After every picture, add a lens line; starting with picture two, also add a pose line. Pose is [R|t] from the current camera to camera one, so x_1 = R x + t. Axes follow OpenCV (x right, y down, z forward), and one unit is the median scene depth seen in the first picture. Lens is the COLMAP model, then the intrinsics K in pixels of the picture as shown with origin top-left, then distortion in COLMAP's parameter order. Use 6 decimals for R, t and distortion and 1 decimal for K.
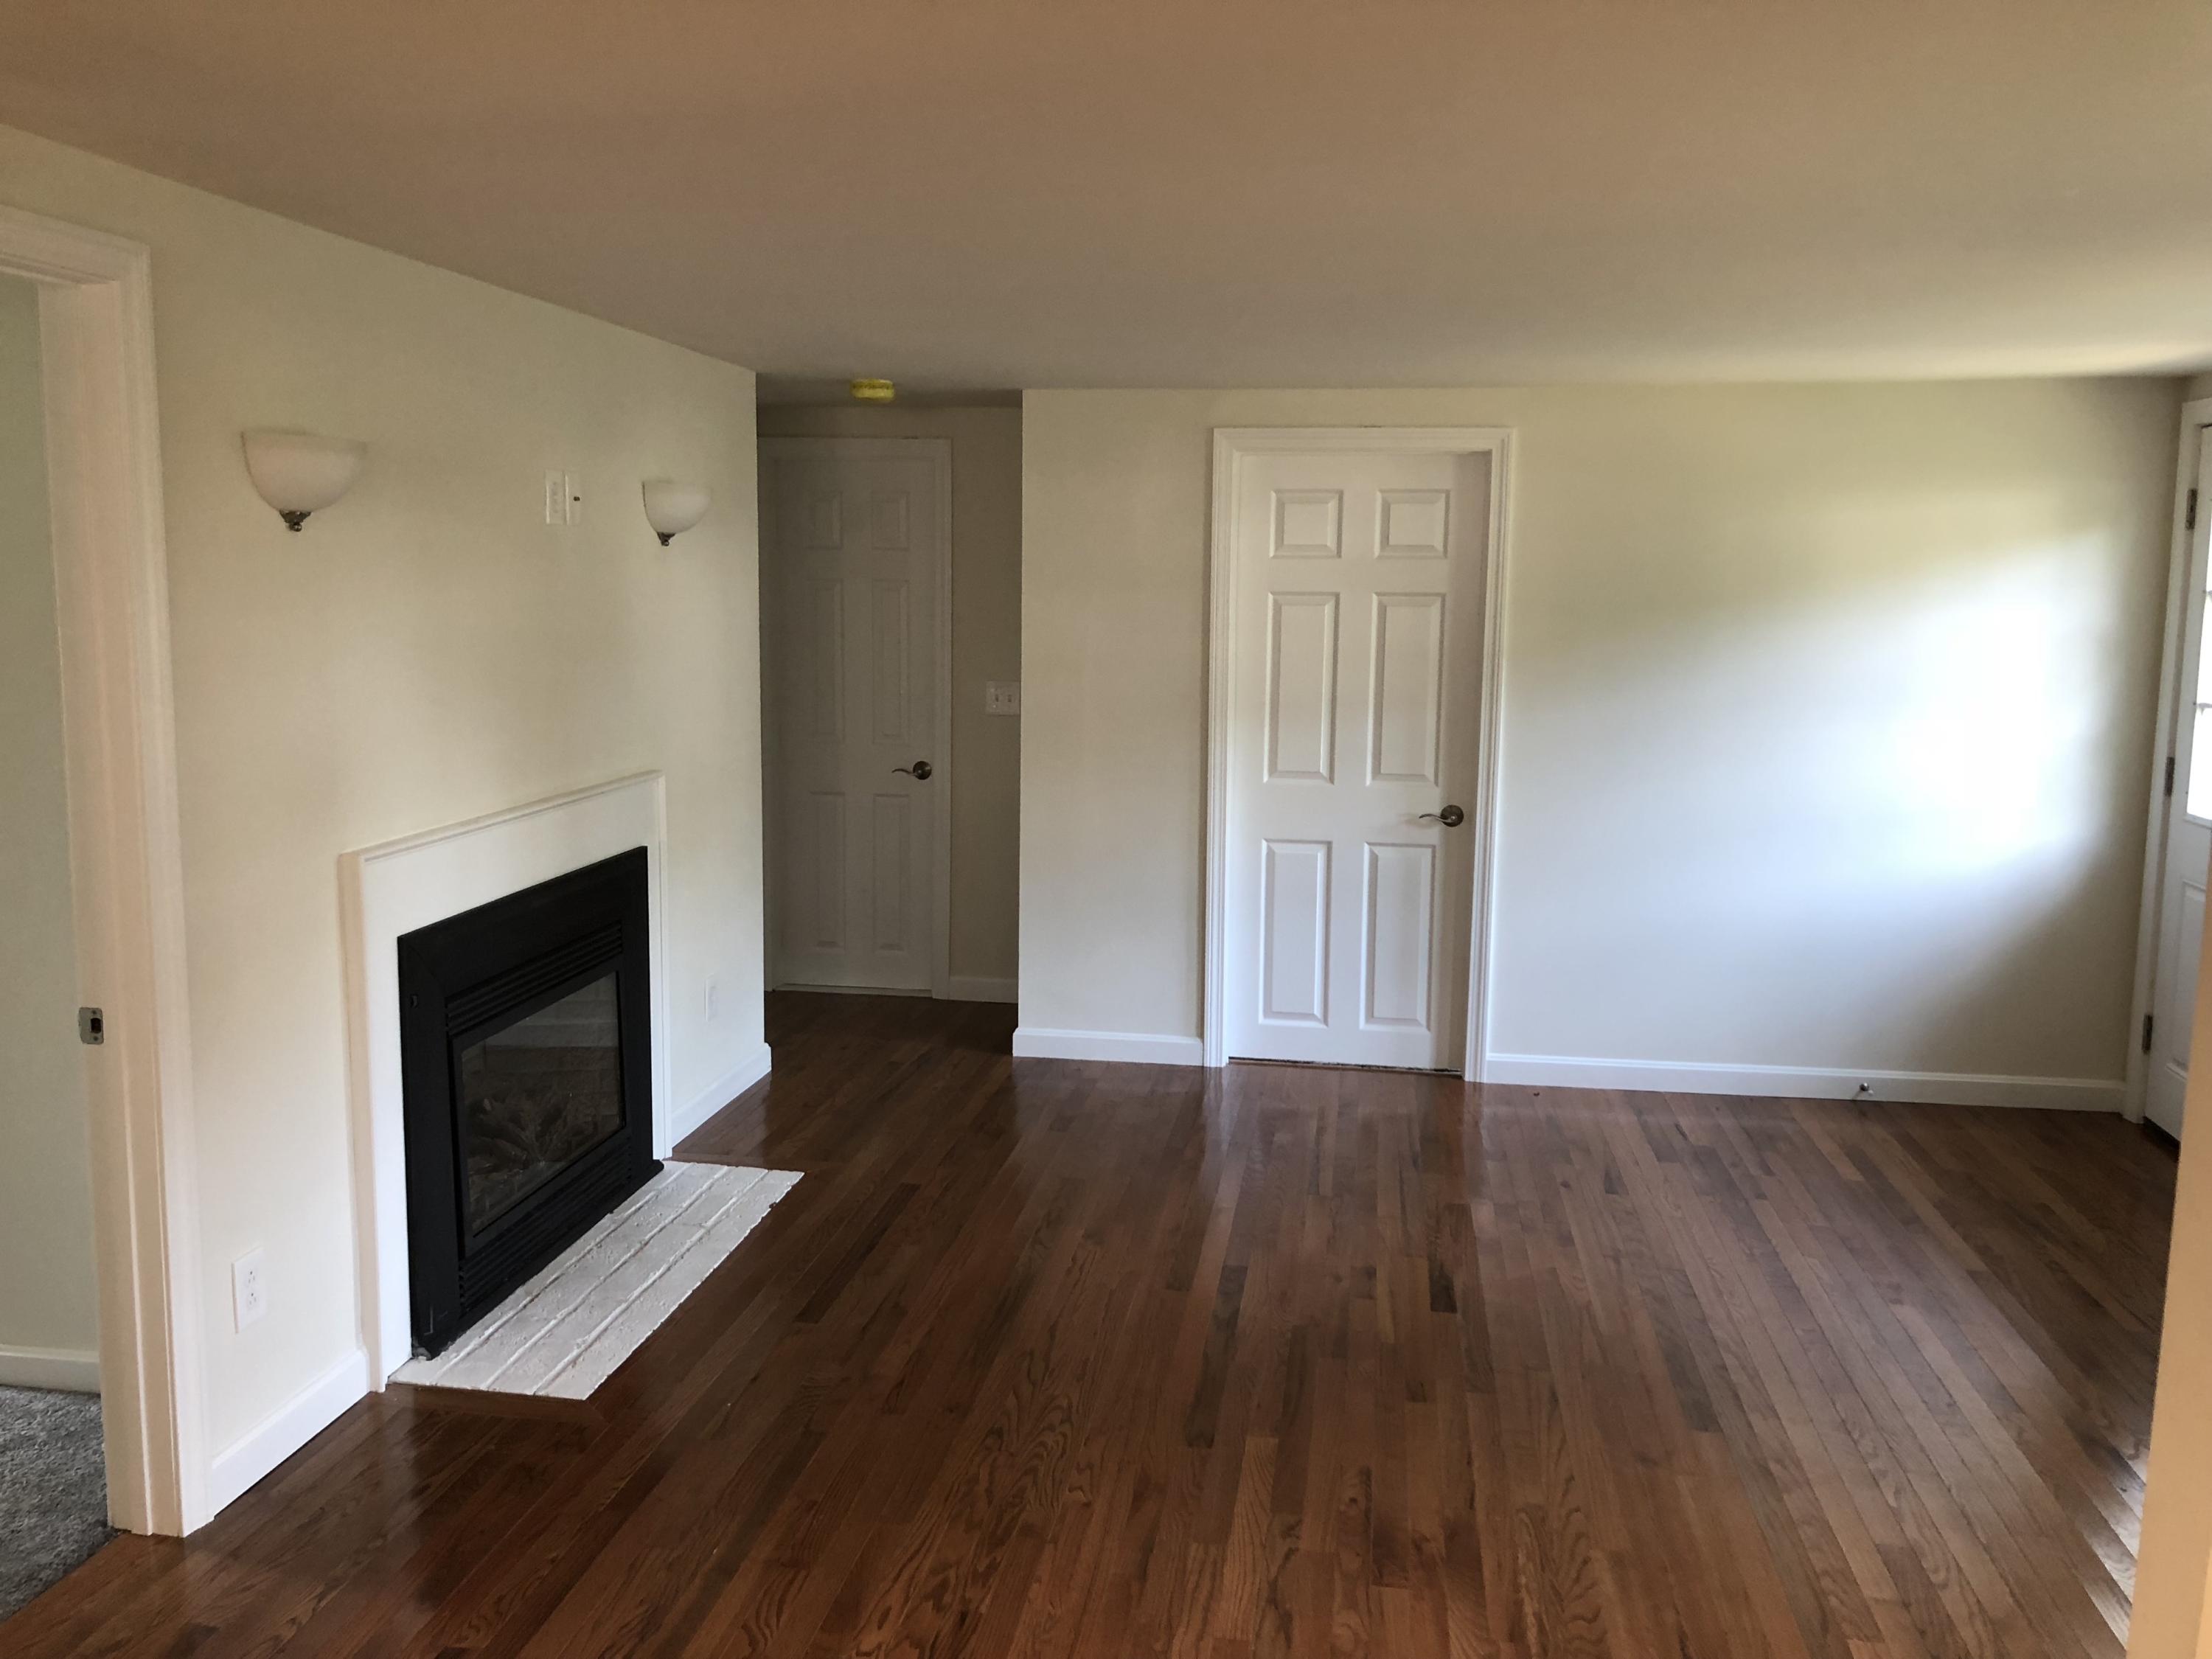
lens RADIAL K [[1818.1, 0, 1106.0], [0, 1818.1, 829.5], [0, 0, 1]] dist [0.035620, -0.163972]
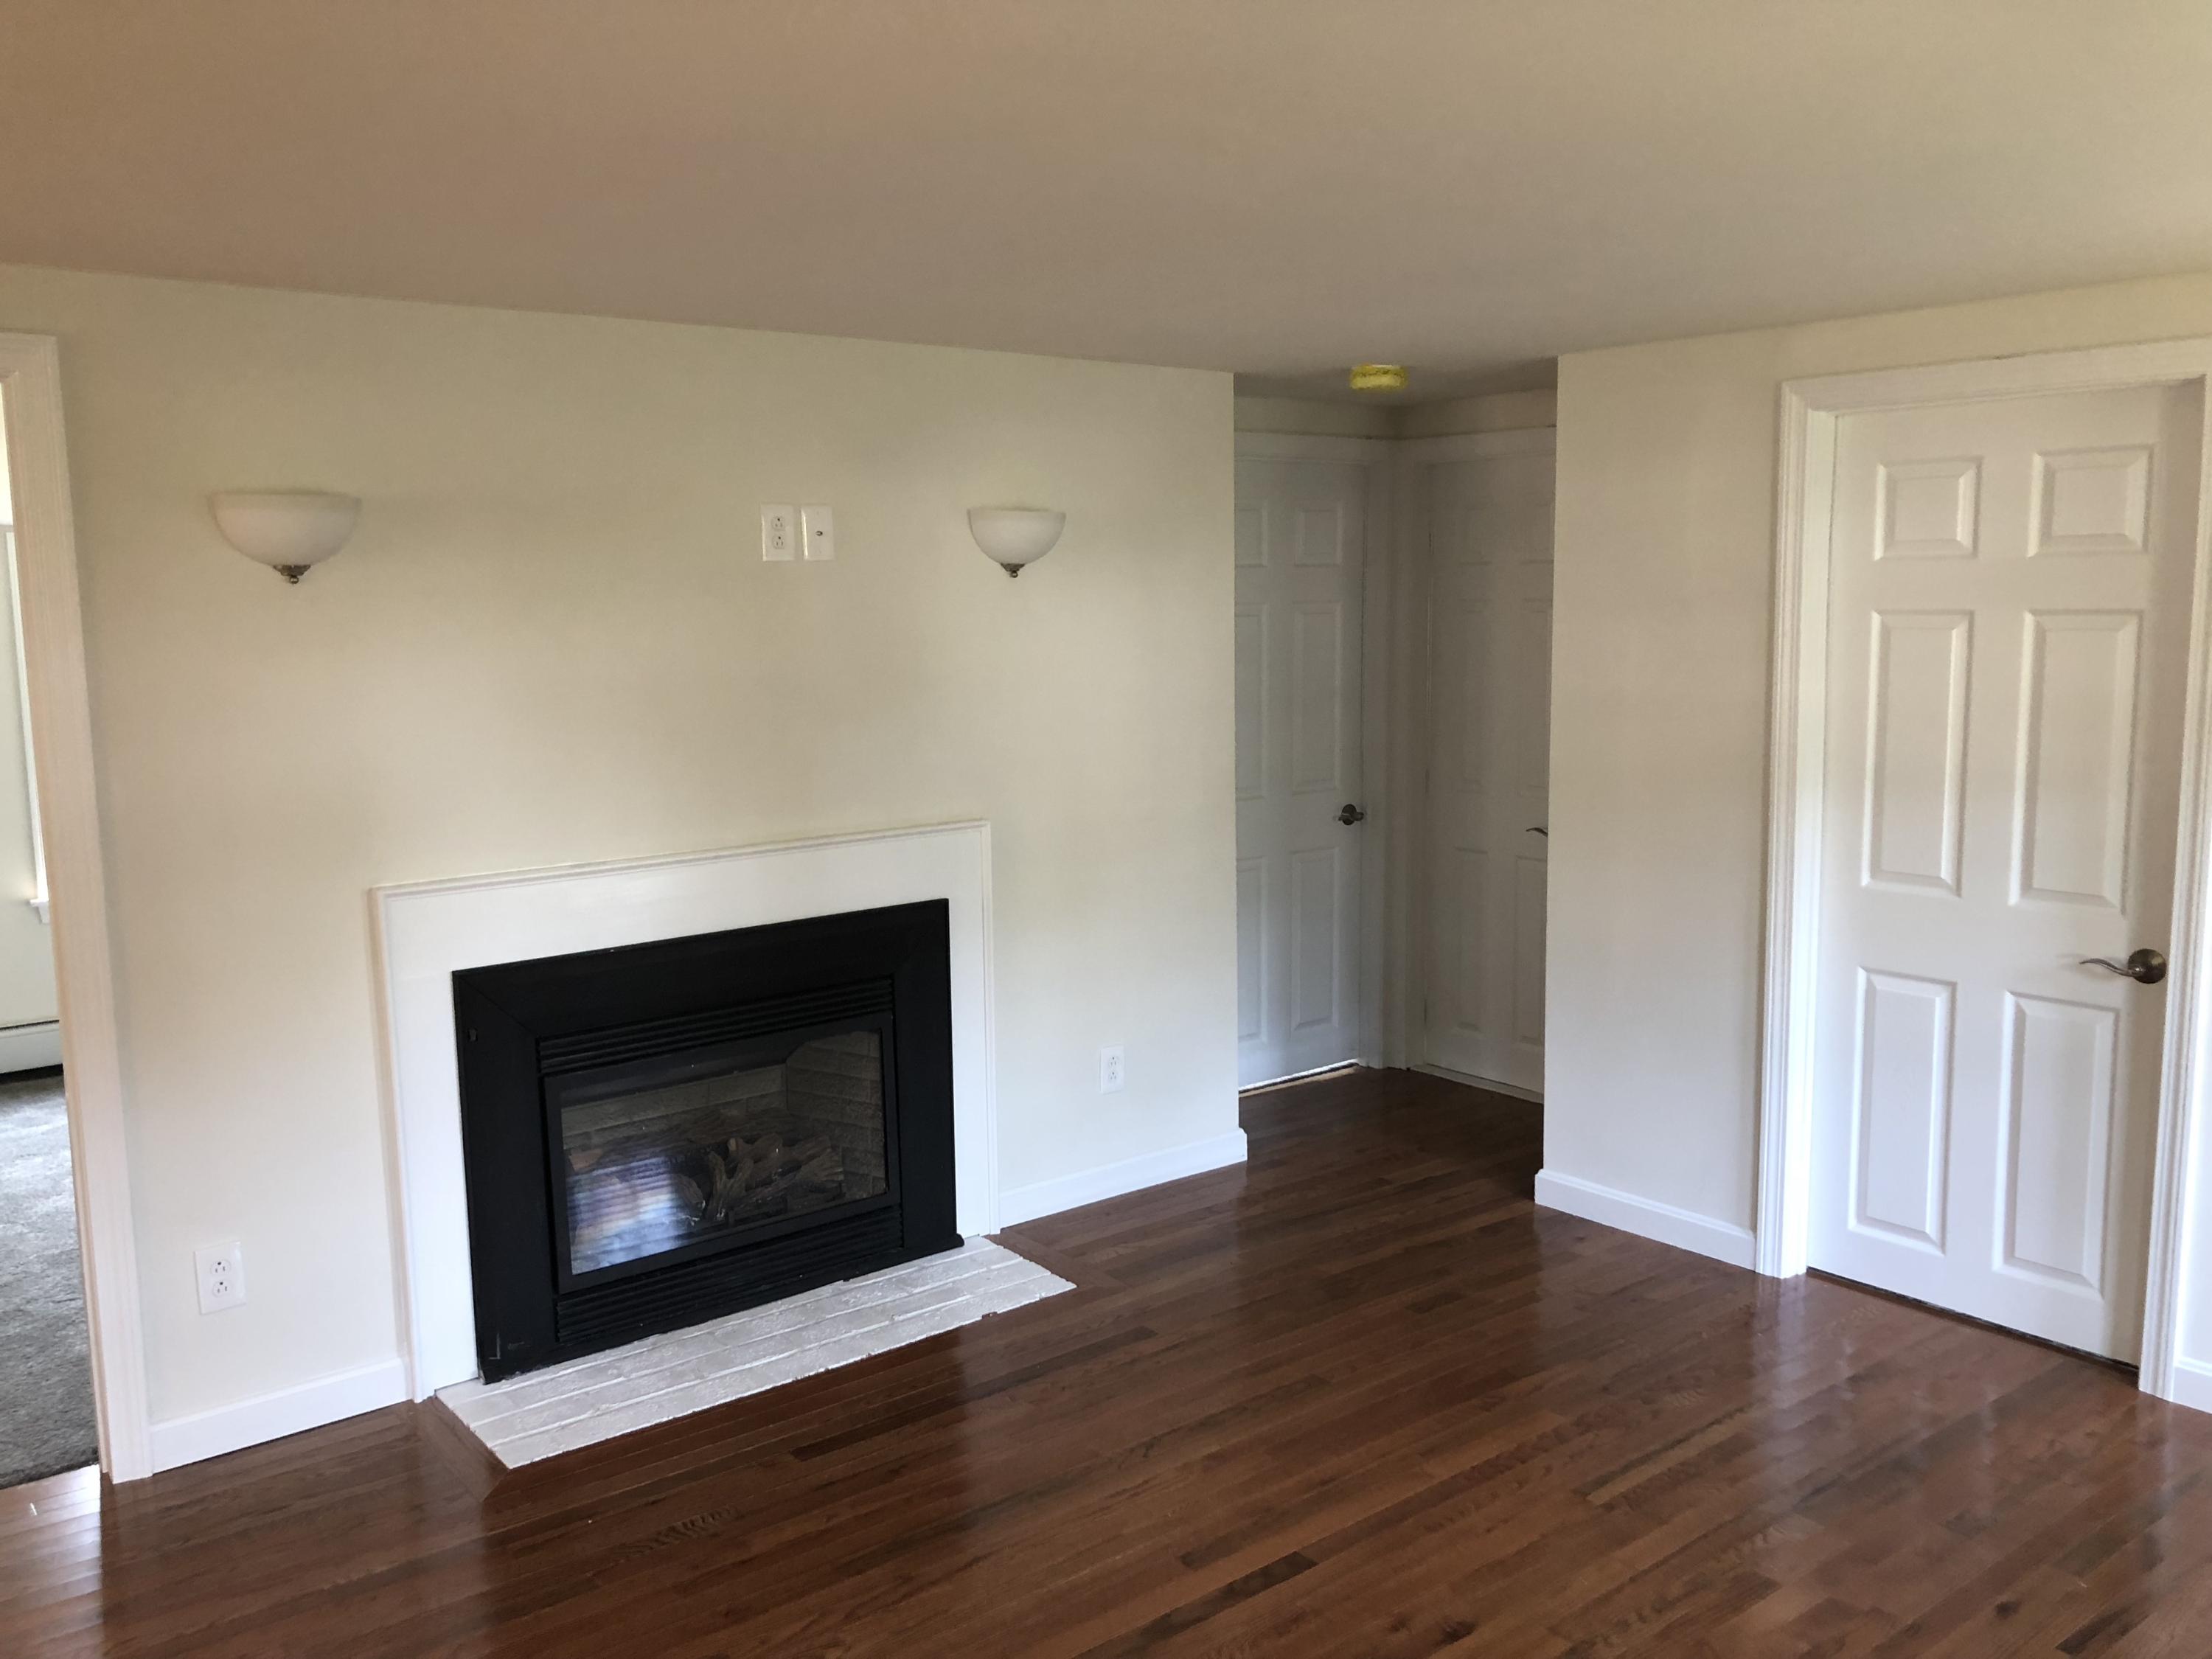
lens RADIAL K [[1831.1, 0, 1106.0], [0, 1831.1, 829.5], [0, 0, 1]] dist [0.043564, -0.089495]
pose [[0.731324, 0.067336, -0.678698, 0.358733], [-0.071018, 0.997223, 0.022413, -0.043417], [0.678323, 0.031809, 0.734075, 0.295368]]
